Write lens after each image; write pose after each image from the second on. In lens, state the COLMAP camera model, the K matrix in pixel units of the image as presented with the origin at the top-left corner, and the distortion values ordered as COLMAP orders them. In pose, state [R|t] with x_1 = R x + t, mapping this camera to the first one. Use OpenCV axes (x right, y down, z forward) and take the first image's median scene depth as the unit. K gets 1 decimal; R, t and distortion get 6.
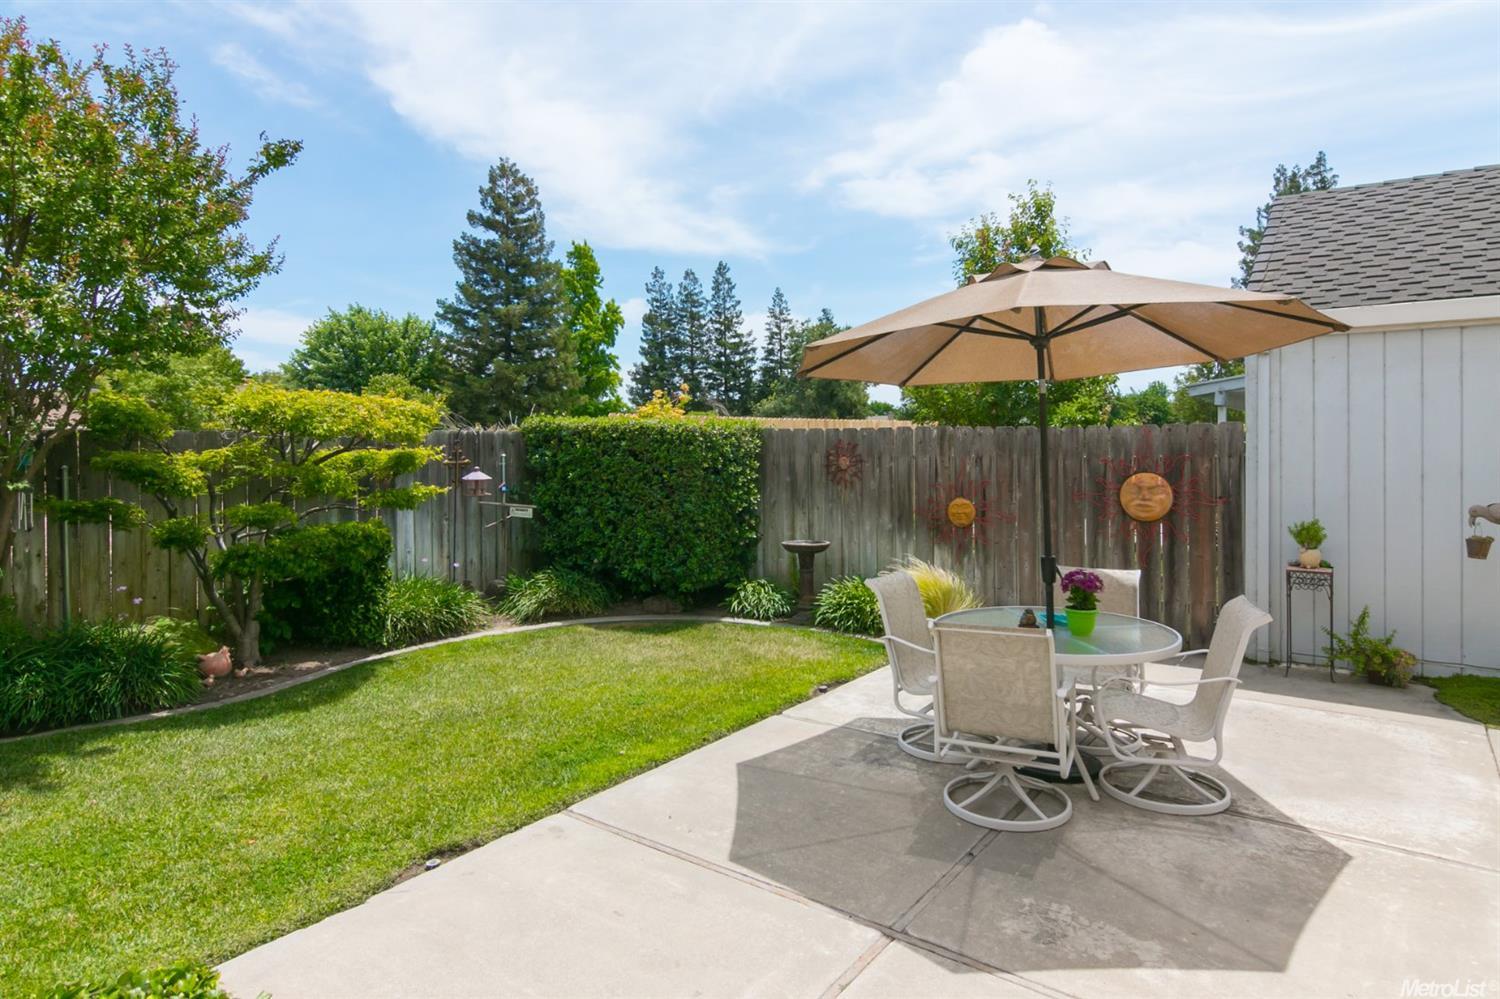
lens RADIAL K [[832.3, 0, 749.1], [0, 832.3, 458.4], [0, 0, 1]] dist [0.001296, -0.001178]
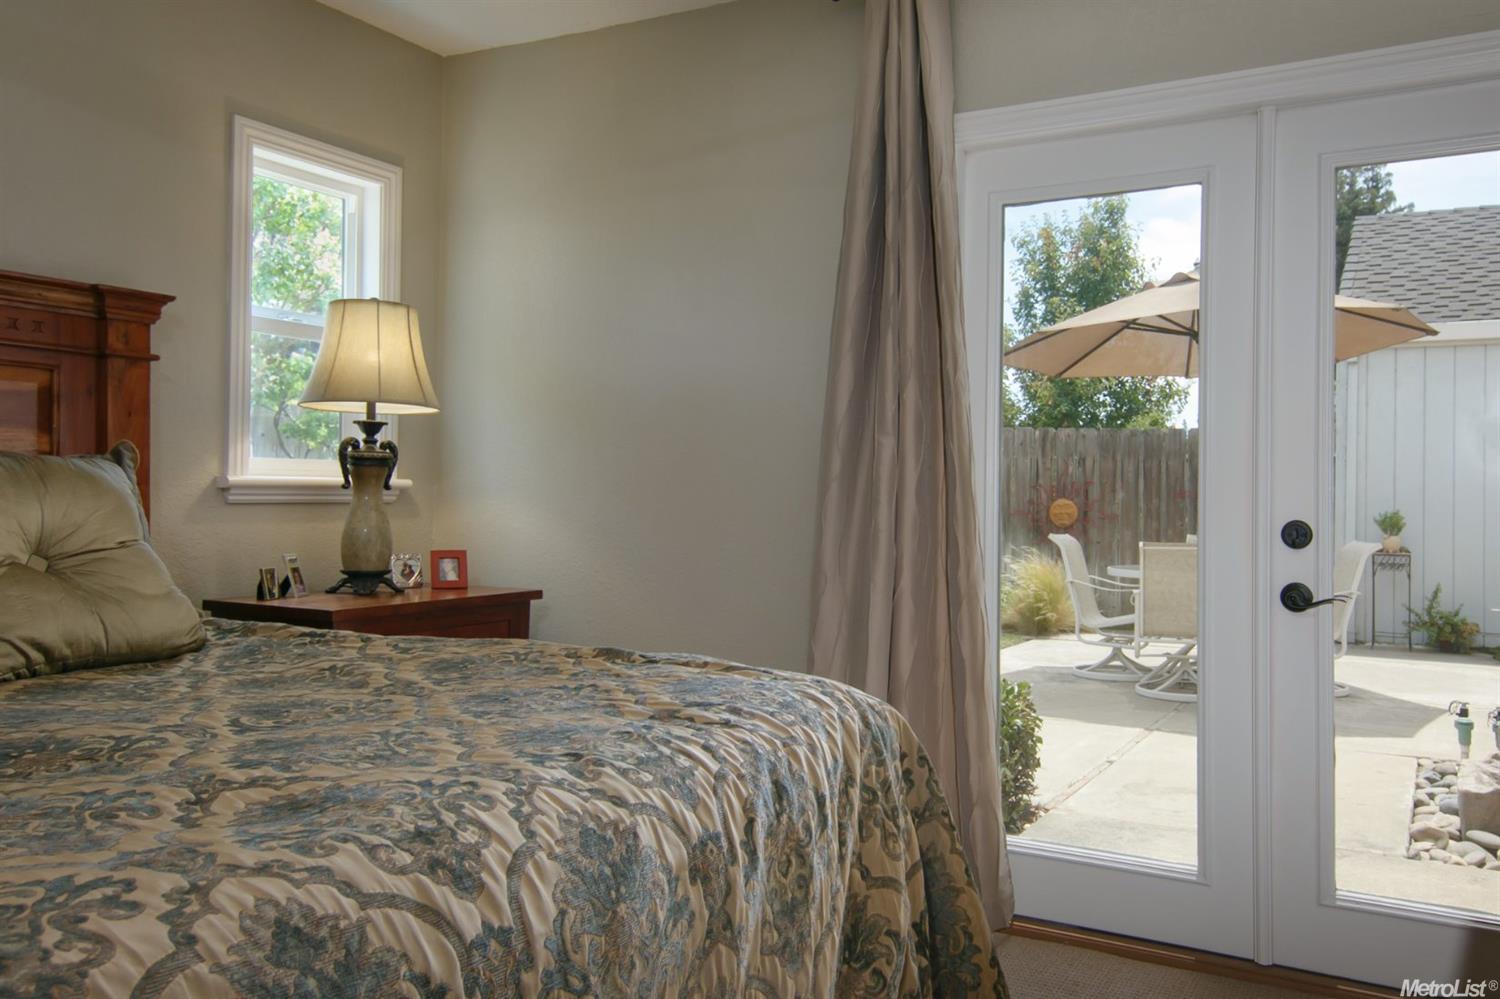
lens RADIAL K [[1192.3, 0, 751.6], [0, 1192.3, 496.8], [0, 0, 1]] dist [0.031955, 0.000083]
pose [[0.990657, 0.022065, 0.134582, -0.357004], [-0.019230, 0.999566, -0.022329, 0.095884], [-0.135016, 0.019532, 0.990651, -0.438371]]
